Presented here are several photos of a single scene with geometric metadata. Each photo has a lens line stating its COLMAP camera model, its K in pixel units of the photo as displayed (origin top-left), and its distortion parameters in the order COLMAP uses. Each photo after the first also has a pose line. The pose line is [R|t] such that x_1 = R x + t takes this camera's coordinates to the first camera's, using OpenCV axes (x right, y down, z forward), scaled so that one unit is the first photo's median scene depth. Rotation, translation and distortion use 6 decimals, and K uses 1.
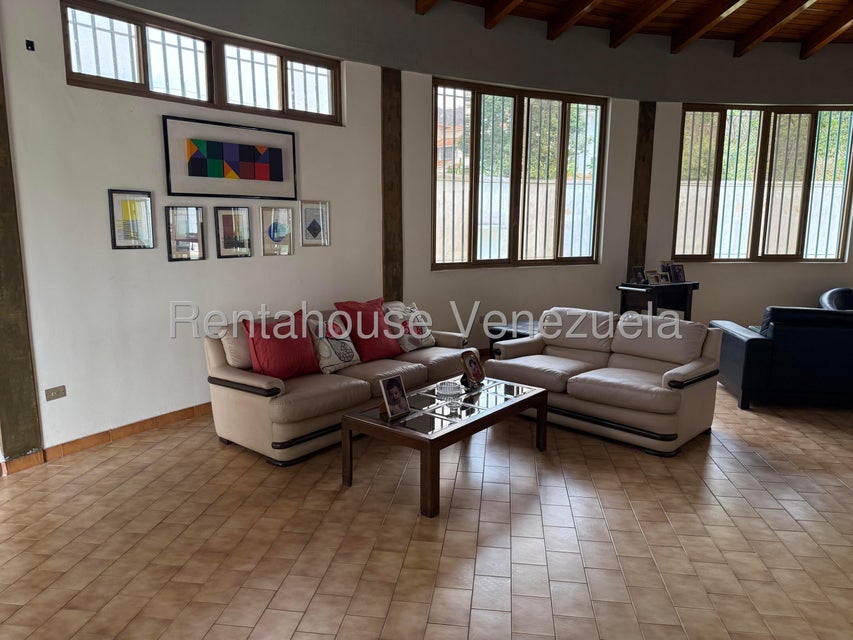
lens RADIAL K [[601.0, 0, 426.5], [0, 601.0, 320.0], [0, 0, 1]] dist [0.064968, -0.092786]
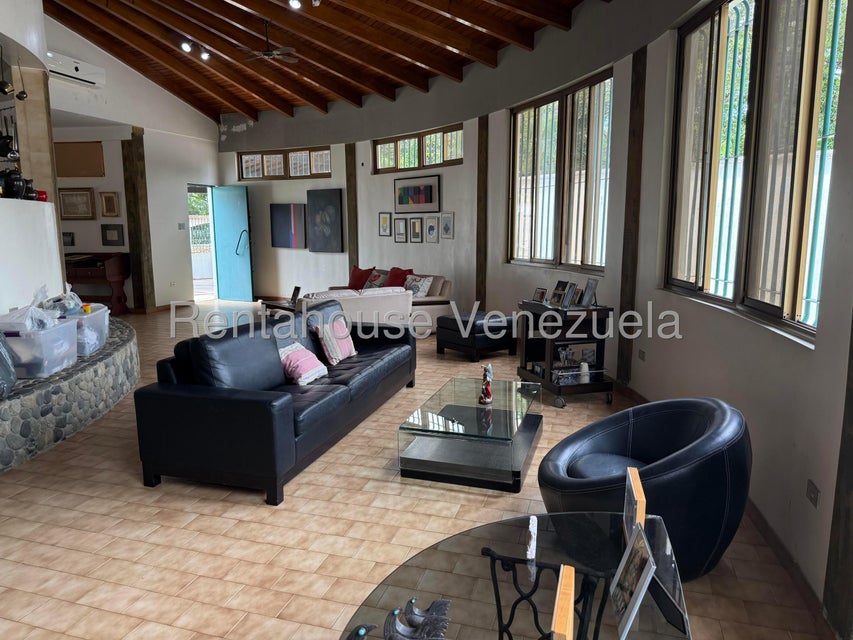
lens RADIAL K [[601.0, 0, 426.5], [0, 601.0, 320.0], [0, 0, 1]] dist [0.064968, -0.092786]
pose [[-0.163079, 0.156282, -0.974157, 1.163740], [-0.151139, 0.971763, 0.181199, -0.154756], [0.974968, 0.176783, -0.134854, 0.943155]]
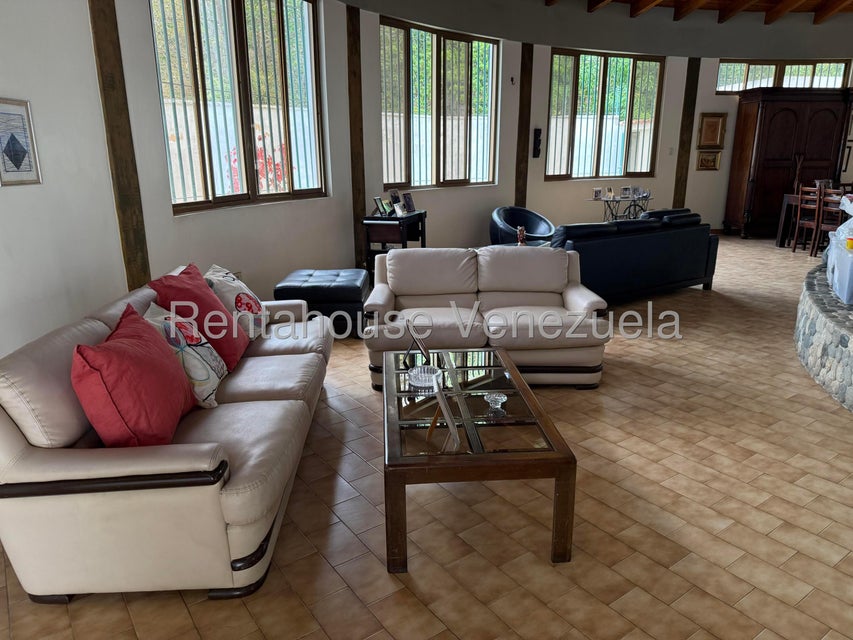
lens RADIAL K [[601.0, 0, 426.5], [0, 601.0, 320.0], [0, 0, 1]] dist [0.064968, -0.092786]
pose [[0.729669, -0.188066, 0.657430, -0.232369], [0.120463, 0.981752, 0.147144, -0.030406], [-0.673106, -0.028170, 0.739009, 0.271620]]
